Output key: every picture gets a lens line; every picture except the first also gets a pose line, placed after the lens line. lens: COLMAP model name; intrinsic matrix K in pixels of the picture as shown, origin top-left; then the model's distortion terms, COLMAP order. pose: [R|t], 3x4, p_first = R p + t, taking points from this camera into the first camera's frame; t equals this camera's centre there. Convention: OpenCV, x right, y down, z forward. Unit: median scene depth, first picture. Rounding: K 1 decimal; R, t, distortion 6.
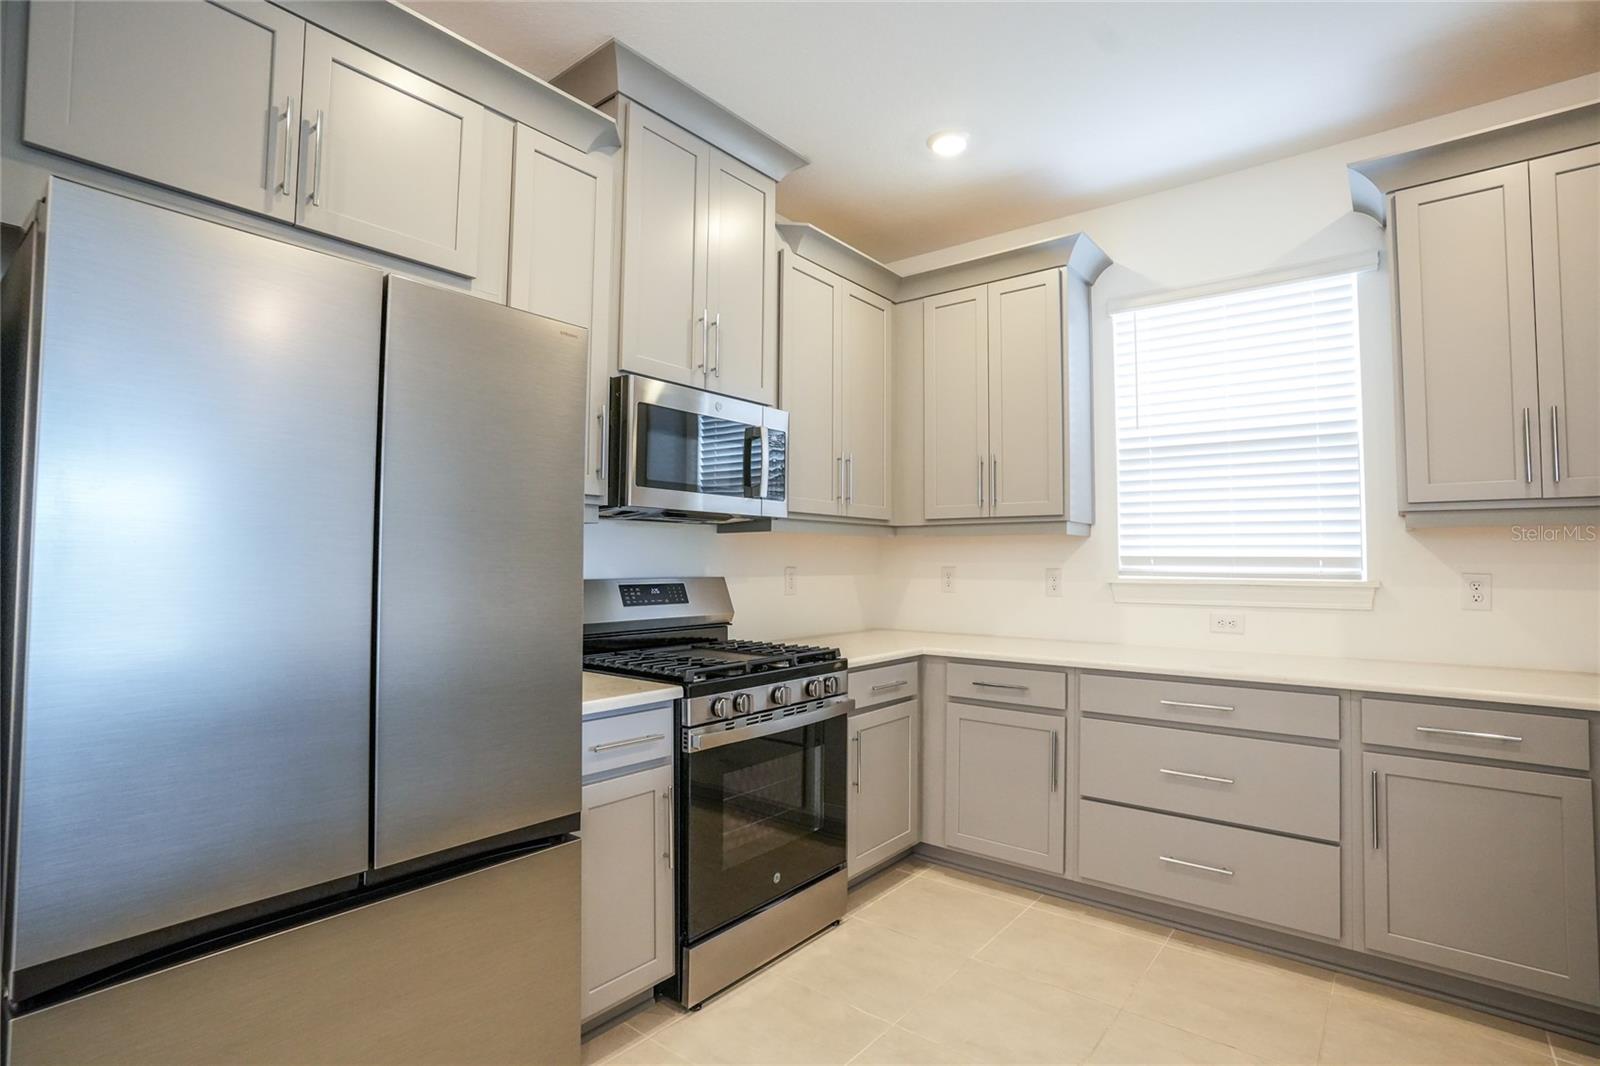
lens RADIAL K [[781.7, 0, 804.0], [0, 781.7, 532.0], [0, 0, 1]] dist [-0.076976, 0.036640]
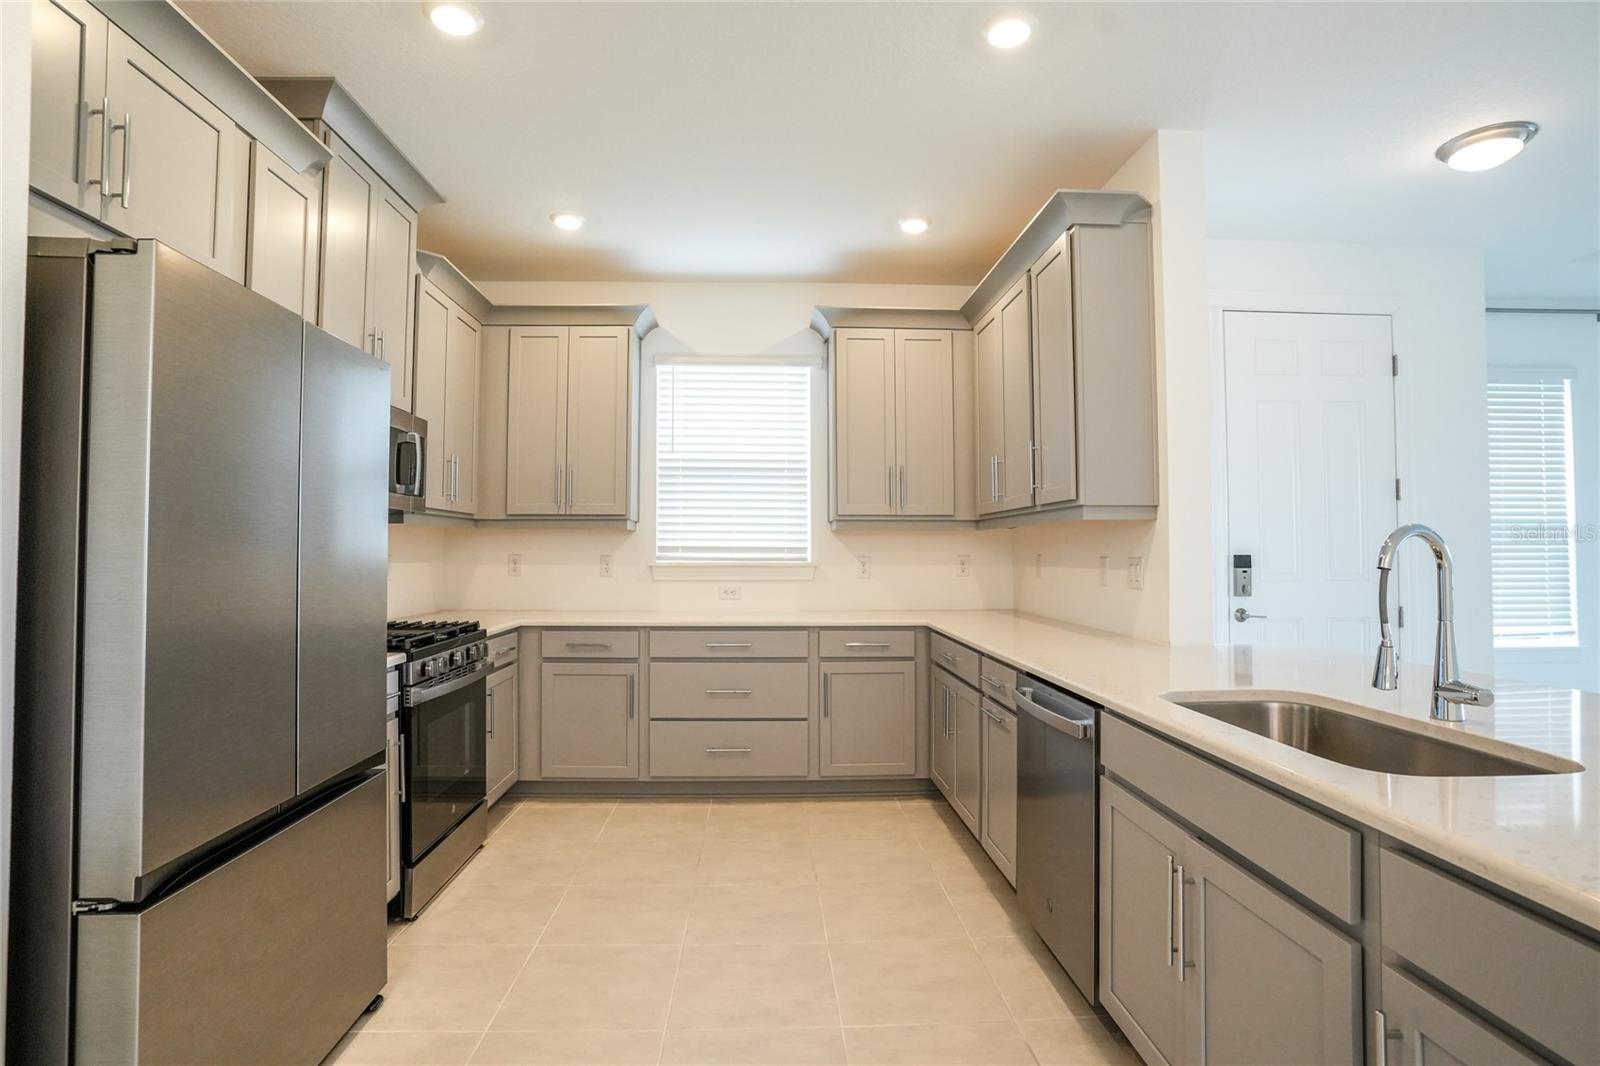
lens RADIAL K [[810.0, 0, 800.0], [0, 810.0, 533.0], [0, 0, 1]] dist [-0.079328, 0.035298]
pose [[0.747550, 0.011020, 0.664114, -0.402331], [-0.021578, 0.999738, 0.007699, -0.008993], [-0.663855, -0.020085, 0.747592, -0.256976]]
